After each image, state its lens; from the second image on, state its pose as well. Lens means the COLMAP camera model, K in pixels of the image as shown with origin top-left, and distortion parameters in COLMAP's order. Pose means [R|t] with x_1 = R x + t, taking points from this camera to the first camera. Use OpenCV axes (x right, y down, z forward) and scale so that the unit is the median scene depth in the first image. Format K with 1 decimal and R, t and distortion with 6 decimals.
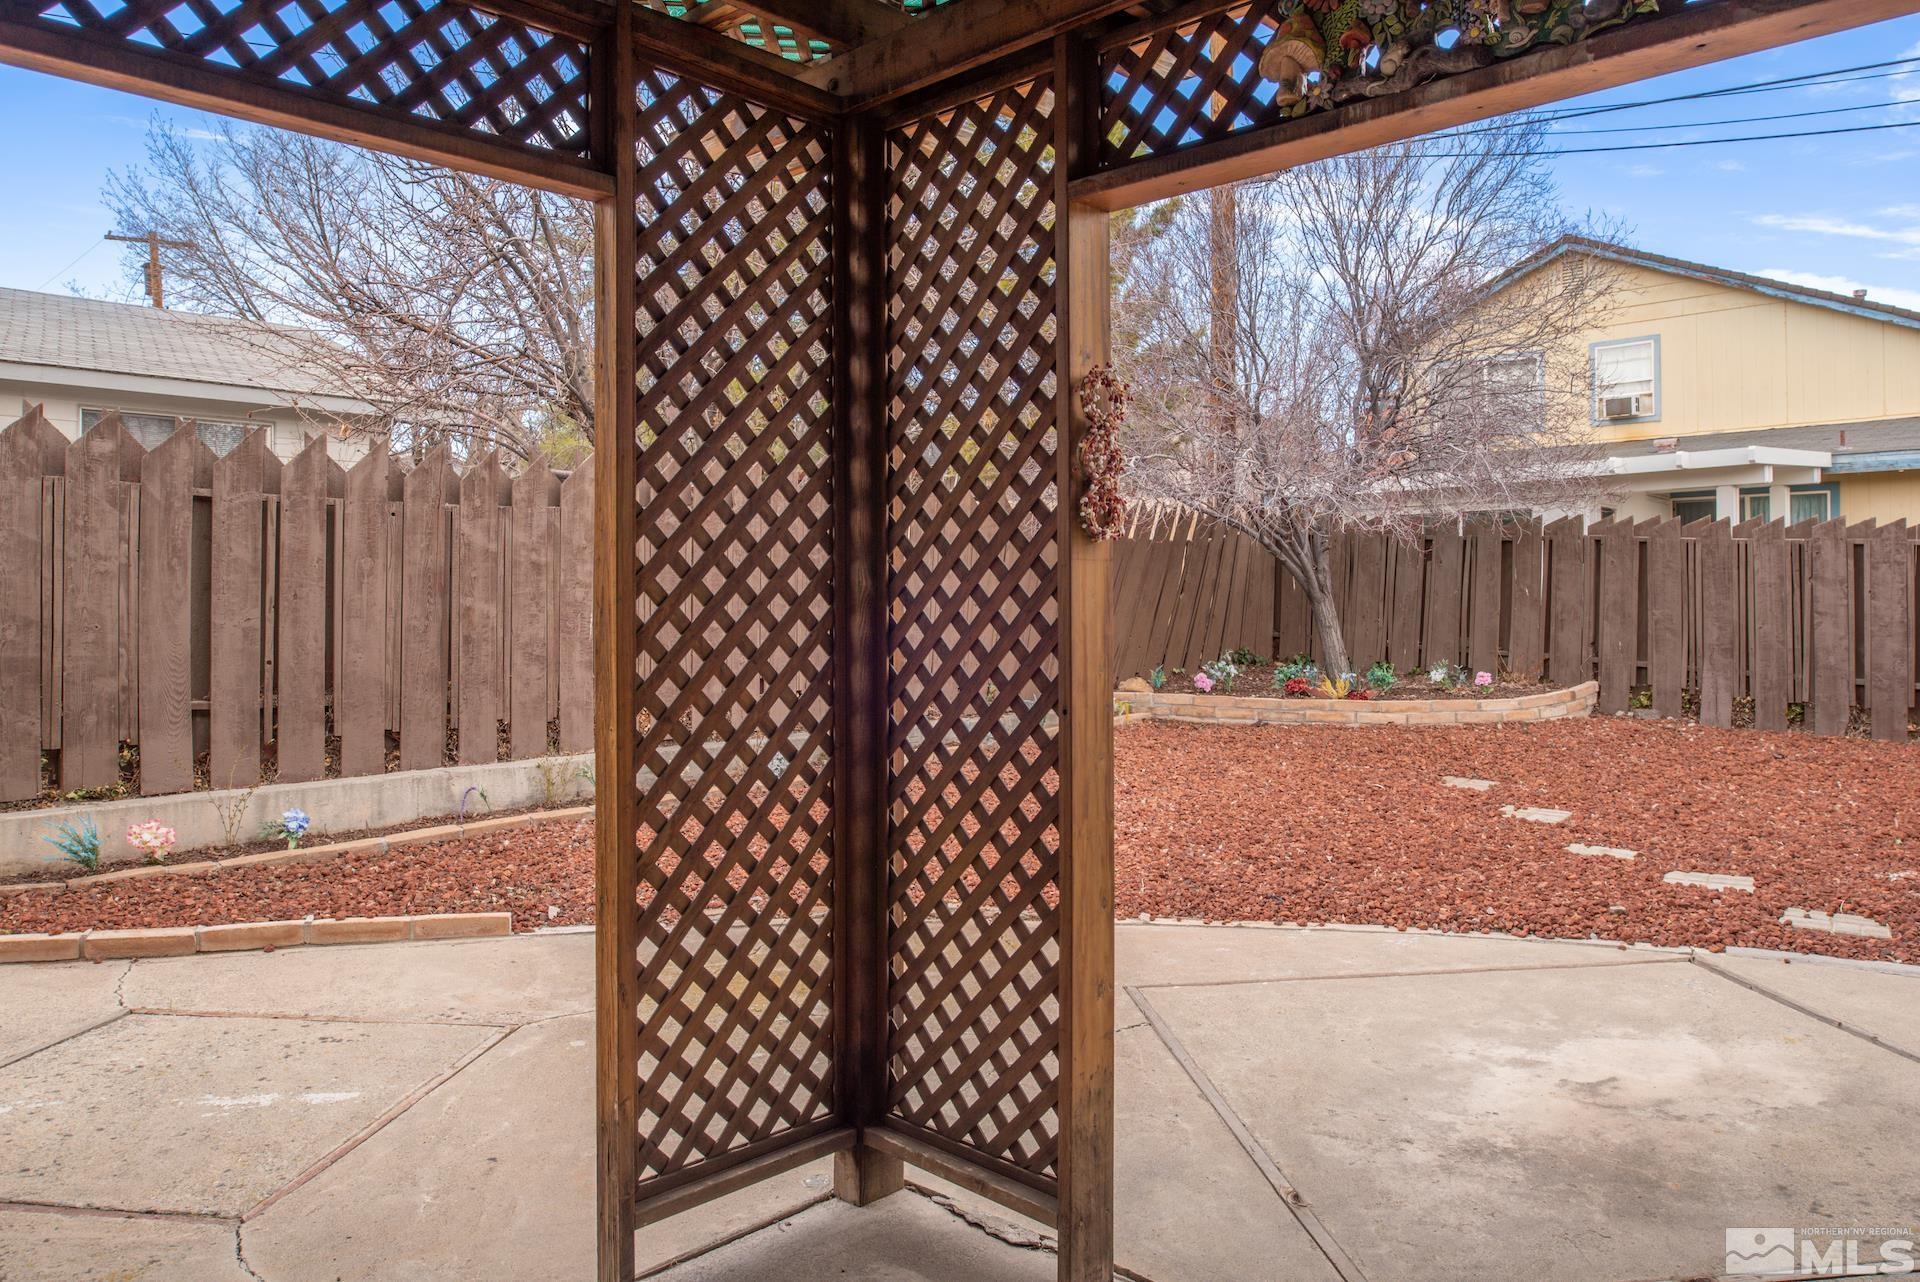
lens RADIAL K [[1329.3, 0, 955.4], [0, 1329.3, 617.0], [0, 0, 1]] dist [-0.007027, -0.004146]
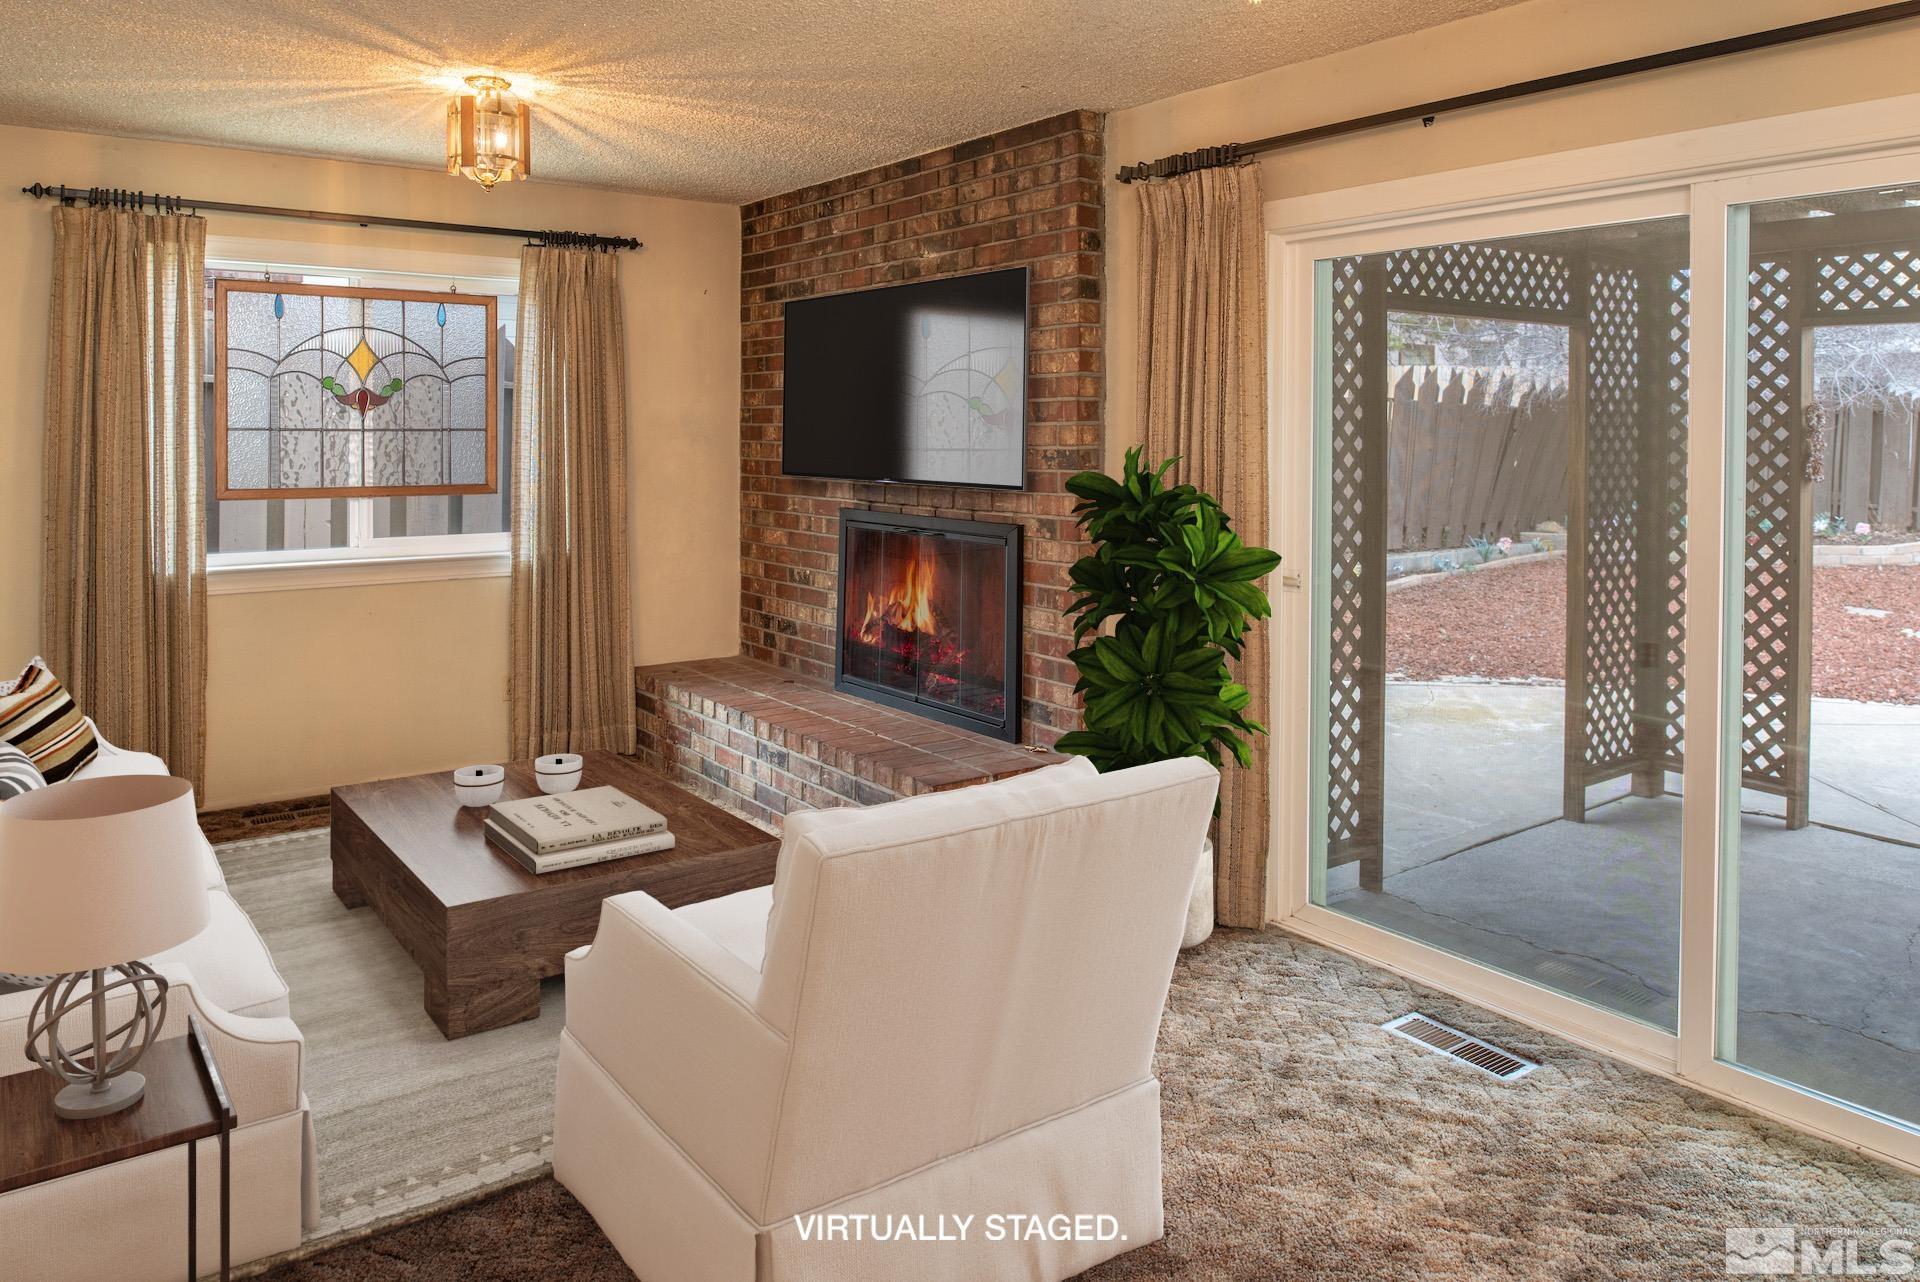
lens RADIAL K [[1335.8, 0, 963.0], [0, 1335.8, 464.7], [0, 0, 1]] dist [-0.007441, -0.004083]
pose [[0.987484, 0.011866, -0.157273, -0.444243], [-0.008852, 0.999764, 0.019852, -0.057379], [0.157471, -0.018211, 0.987356, -0.659311]]
